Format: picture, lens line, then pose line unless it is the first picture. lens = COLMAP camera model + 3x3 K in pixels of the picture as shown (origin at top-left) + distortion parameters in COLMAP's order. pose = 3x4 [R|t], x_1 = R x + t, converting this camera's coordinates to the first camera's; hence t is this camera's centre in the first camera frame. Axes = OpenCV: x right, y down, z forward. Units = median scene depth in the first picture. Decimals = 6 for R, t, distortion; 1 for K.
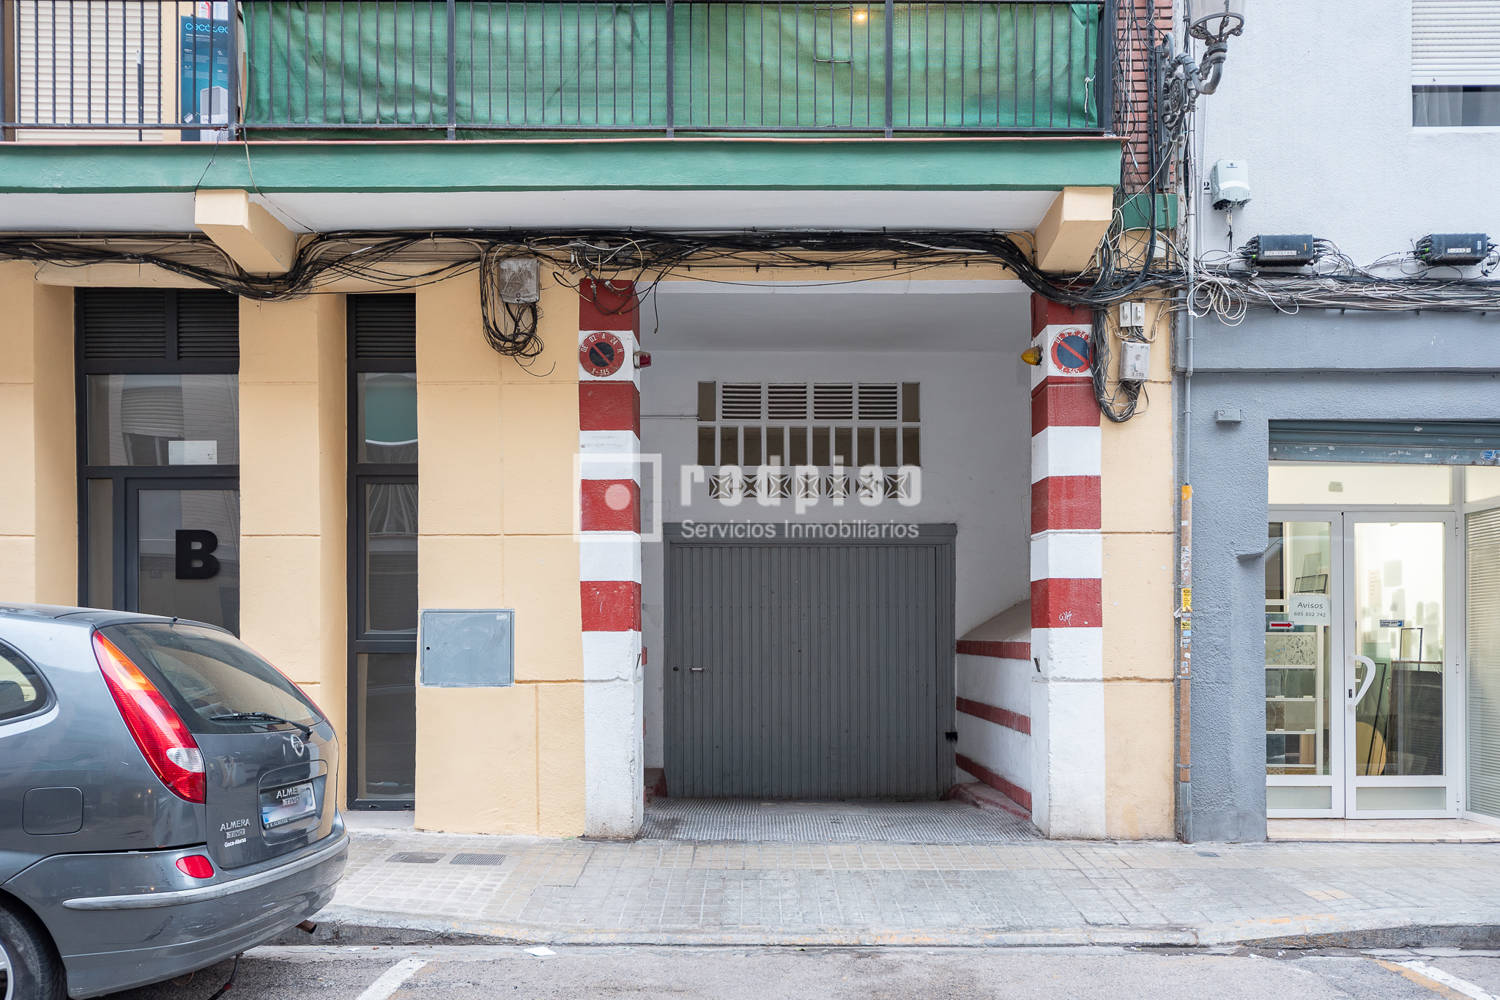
lens RADIAL K [[1232.3, 0, 742.3], [0, 1232.3, 612.7], [0, 0, 1]] dist [0.024238, -0.017419]
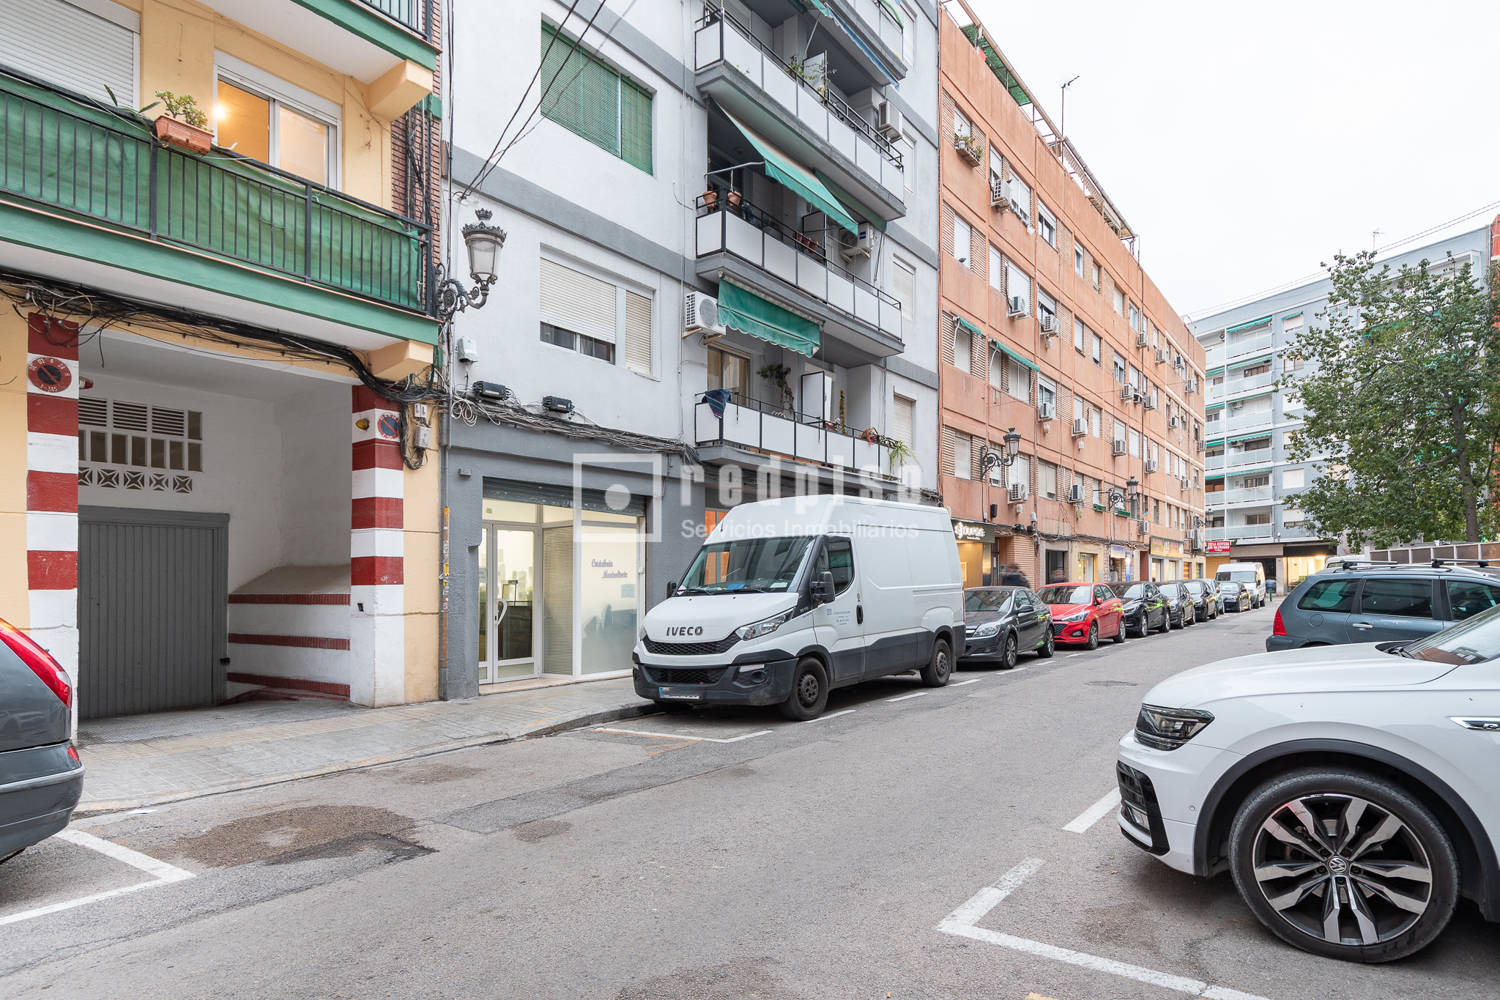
lens RADIAL K [[821.1, 0, 741.4], [0, 821.1, 572.3], [0, 0, 1]] dist [0.002579, 0.001789]
pose [[0.603236, 0.006692, 0.797535, -0.355395], [-0.004300, 0.999978, -0.005138, -0.001738], [-0.797551, -0.000330, 0.603251, -0.093300]]
